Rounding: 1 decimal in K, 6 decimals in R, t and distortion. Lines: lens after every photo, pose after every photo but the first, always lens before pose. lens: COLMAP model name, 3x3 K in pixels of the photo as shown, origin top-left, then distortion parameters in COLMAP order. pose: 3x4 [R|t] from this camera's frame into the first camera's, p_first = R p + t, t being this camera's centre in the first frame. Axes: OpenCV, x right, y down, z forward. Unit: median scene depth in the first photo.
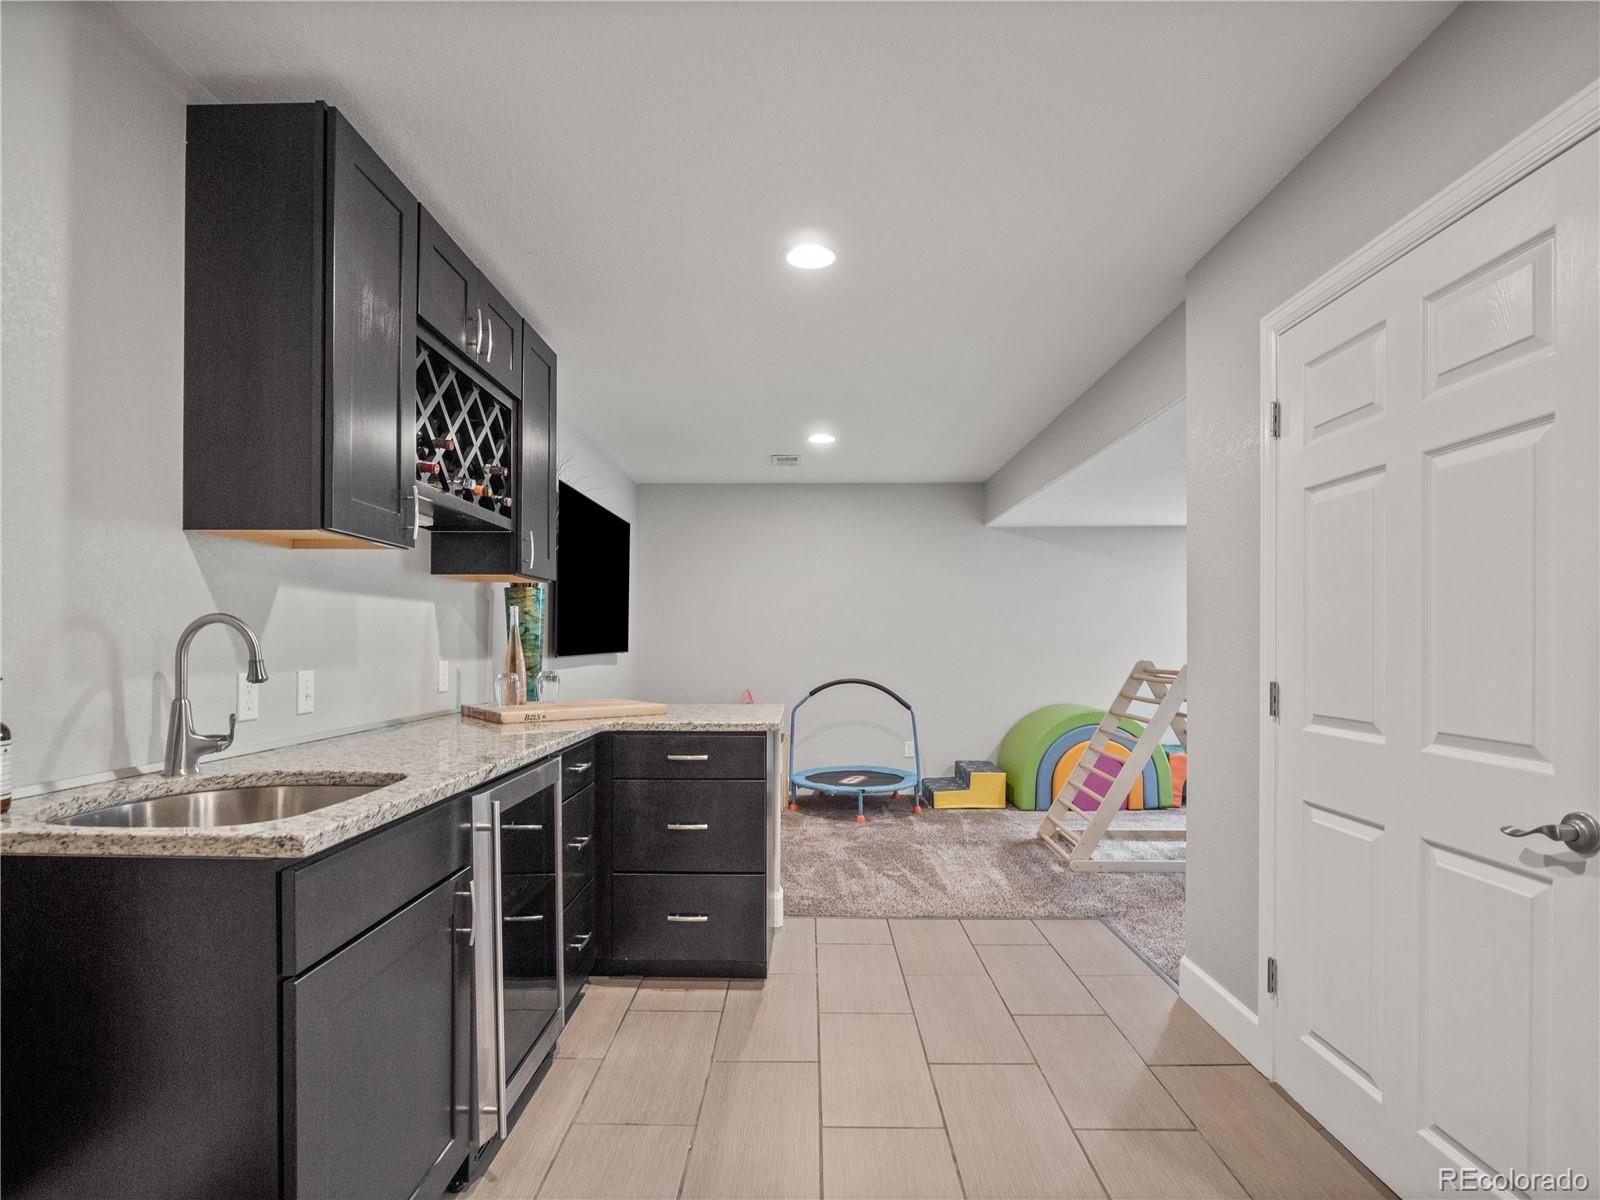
lens RADIAL K [[800.8, 0, 804.1], [0, 800.8, 622.0], [0, 0, 1]] dist [-0.023384, -0.000694]
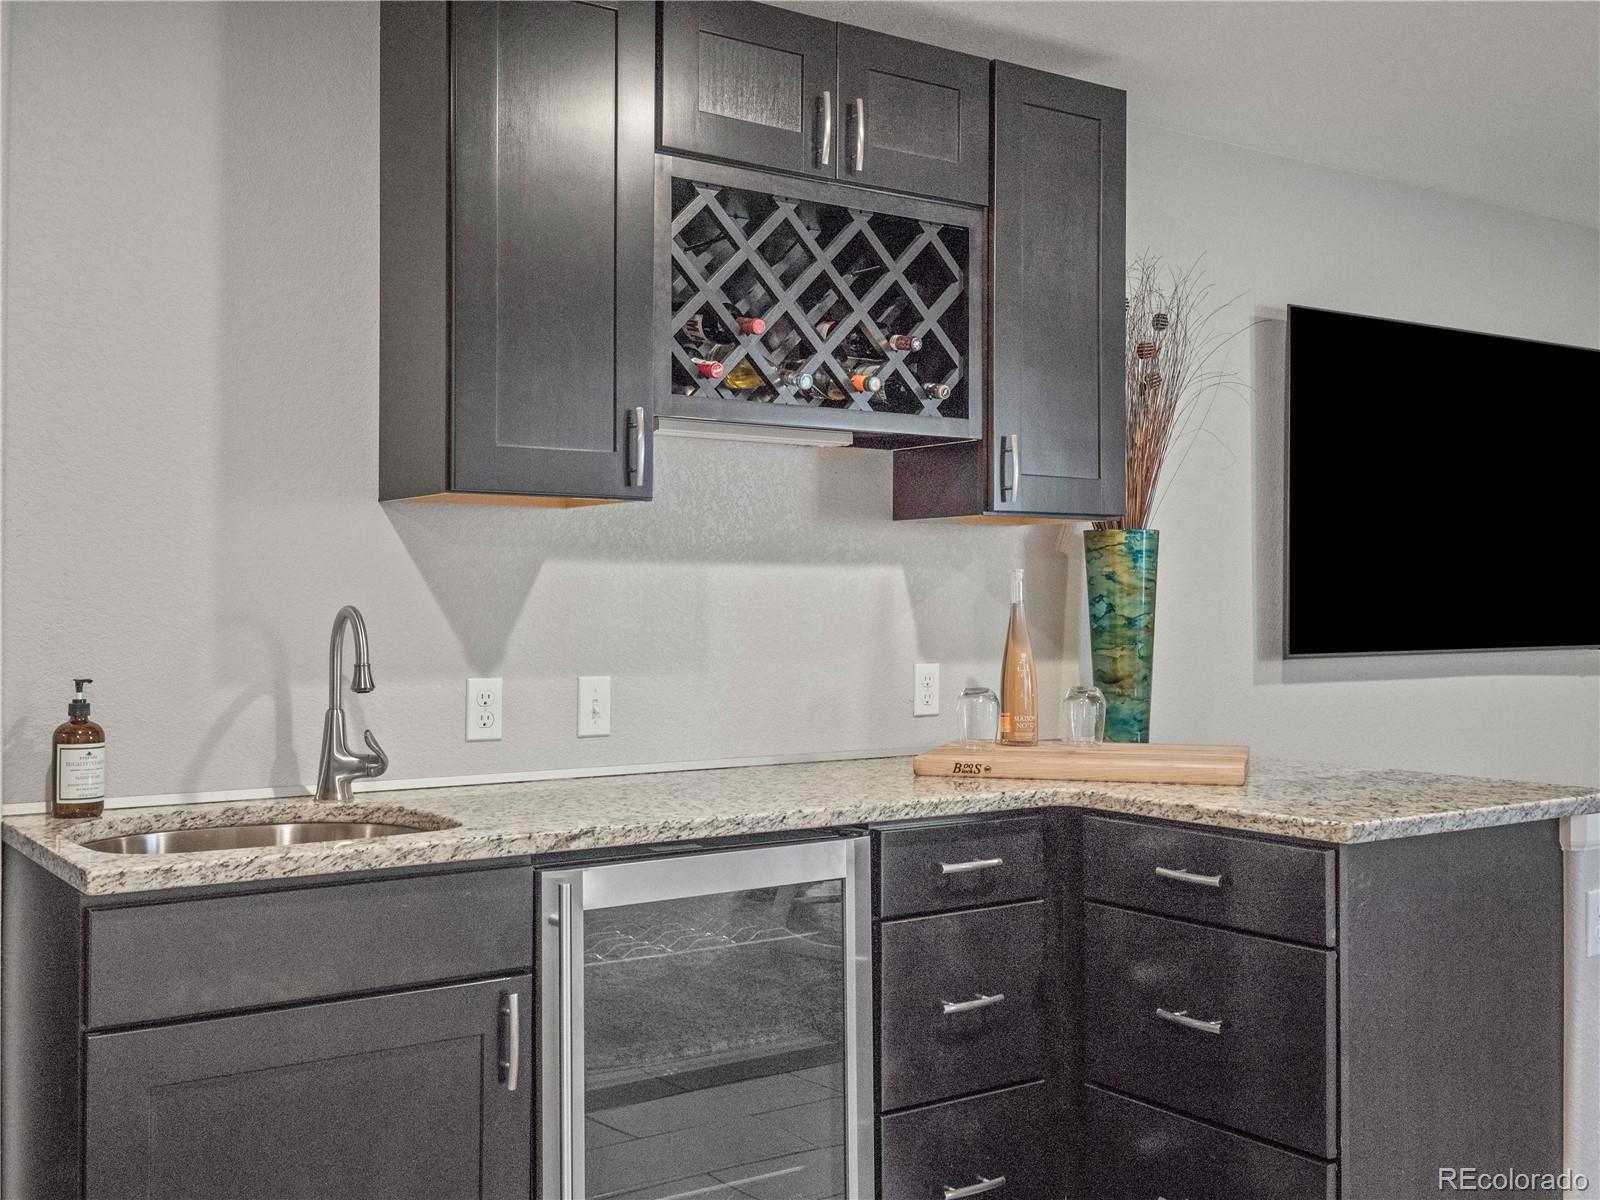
lens RADIAL K [[1651.5, 0, 803.2], [0, 1651.5, 543.9], [0, 0, 1]] dist [0.052549, -0.013719]
pose [[0.601154, -0.028393, -0.798629, 0.695270], [0.018763, 0.999595, -0.021414, -0.022483], [0.798913, -0.002112, 0.601443, 0.258493]]
